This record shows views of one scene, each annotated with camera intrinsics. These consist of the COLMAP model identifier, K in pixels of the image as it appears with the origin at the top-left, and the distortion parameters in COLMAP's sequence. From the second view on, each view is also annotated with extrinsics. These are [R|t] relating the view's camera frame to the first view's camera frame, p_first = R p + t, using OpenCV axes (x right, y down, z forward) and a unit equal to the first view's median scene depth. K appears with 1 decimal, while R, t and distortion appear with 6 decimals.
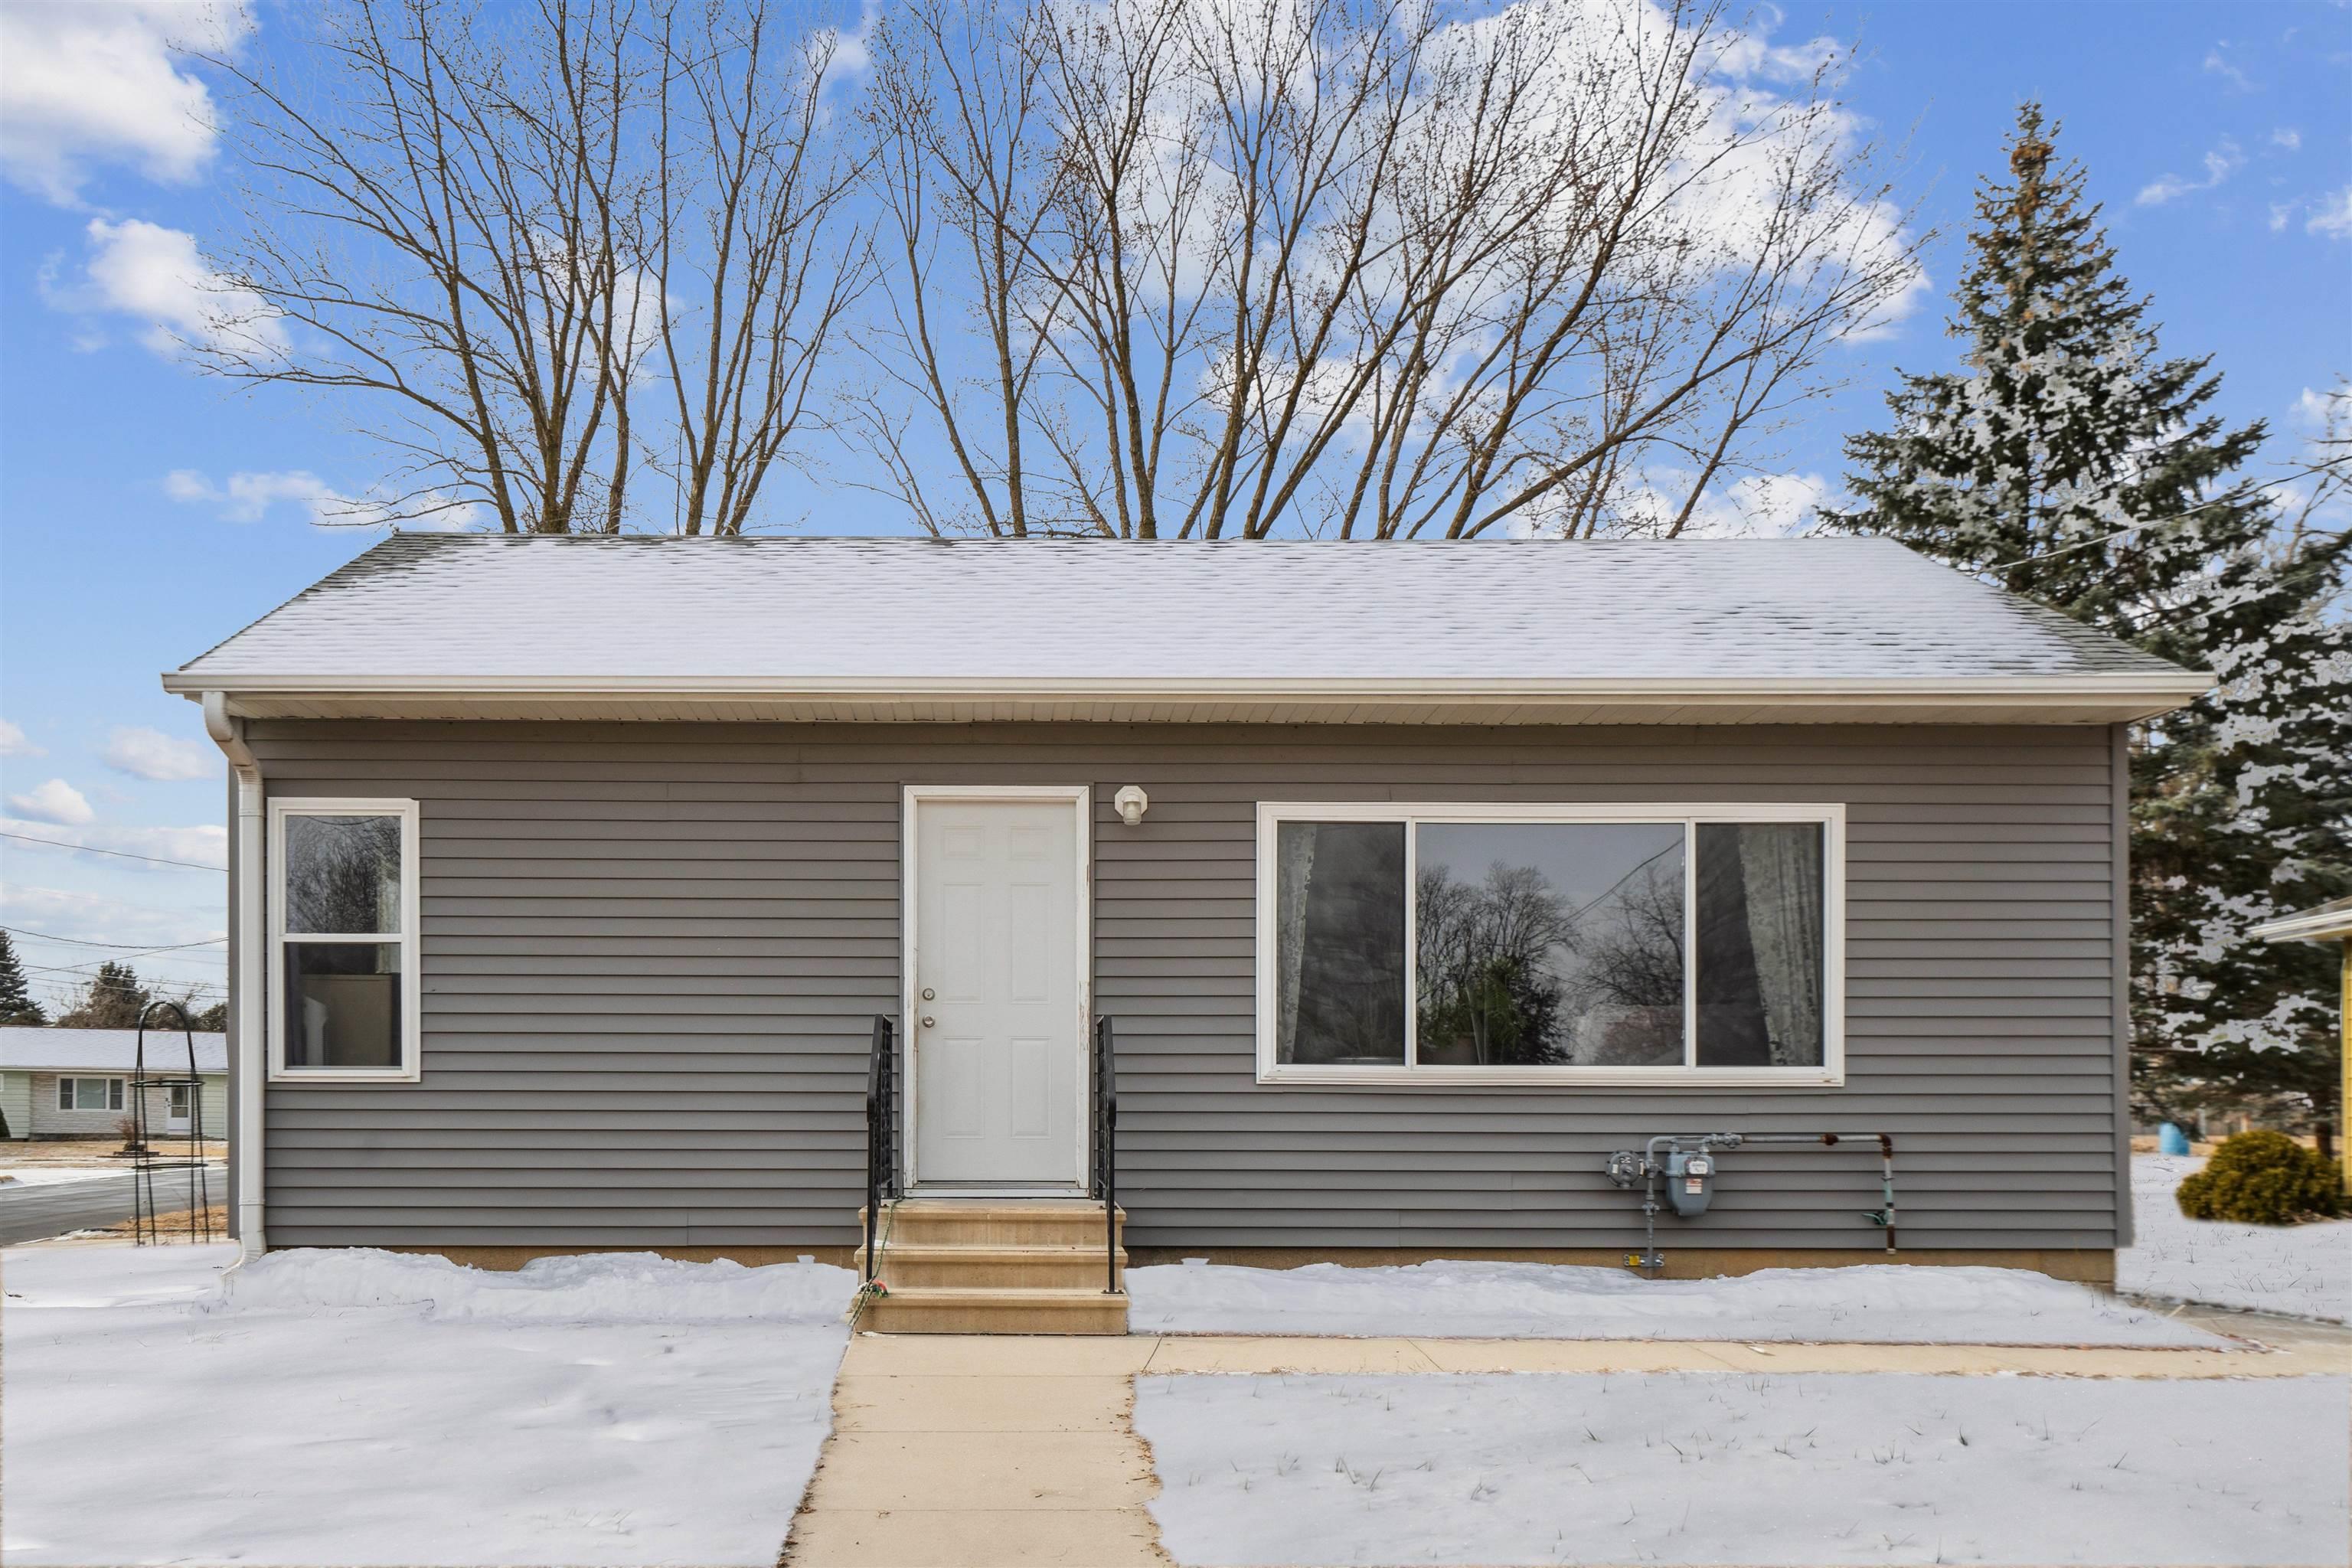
lens RADIAL K [[2358.3, 0, 1176.0], [0, 2358.3, 784.0], [0, 0, 1]] dist [-0.002050, -0.000958]
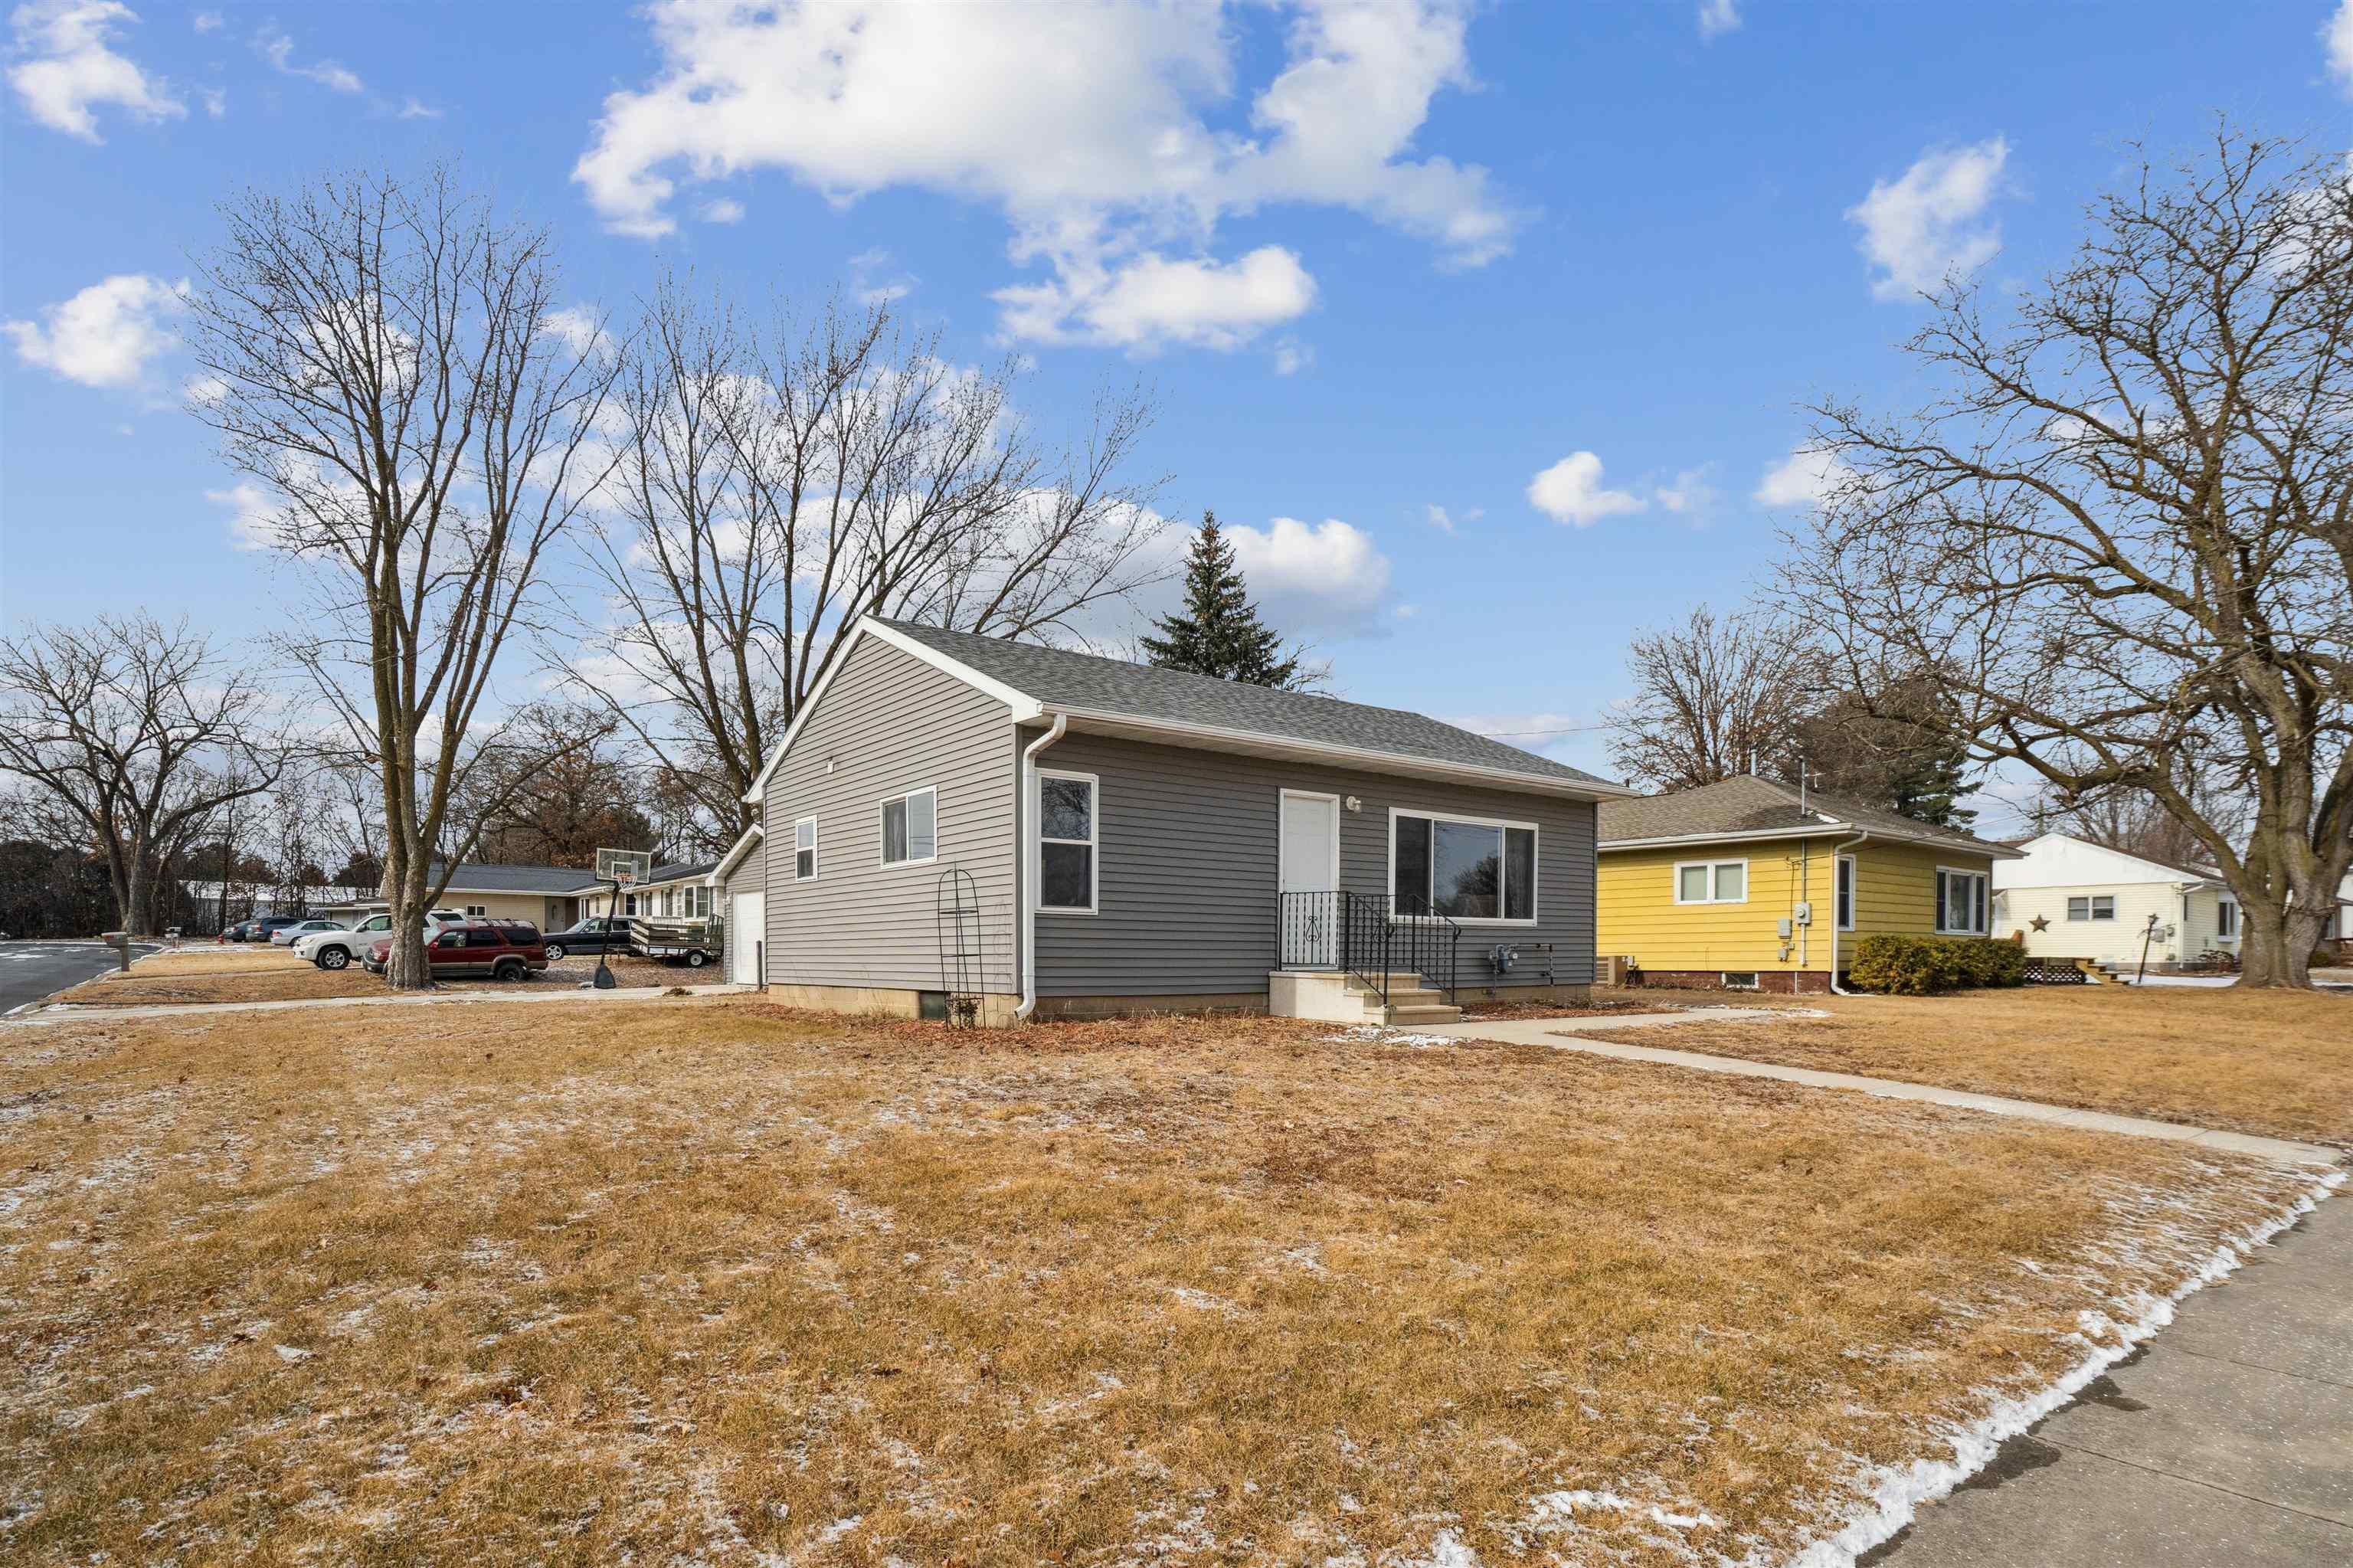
lens RADIAL K [[1116.3, 0, 1174.1], [0, 1116.3, 798.5], [0, 0, 1]] dist [-0.002332, -0.000167]
pose [[0.823808, 0.078742, 0.561373, -0.797683], [-0.094555, 0.995519, -0.000881, 0.021052], [-0.558927, -0.052354, 0.827562, 0.172648]]
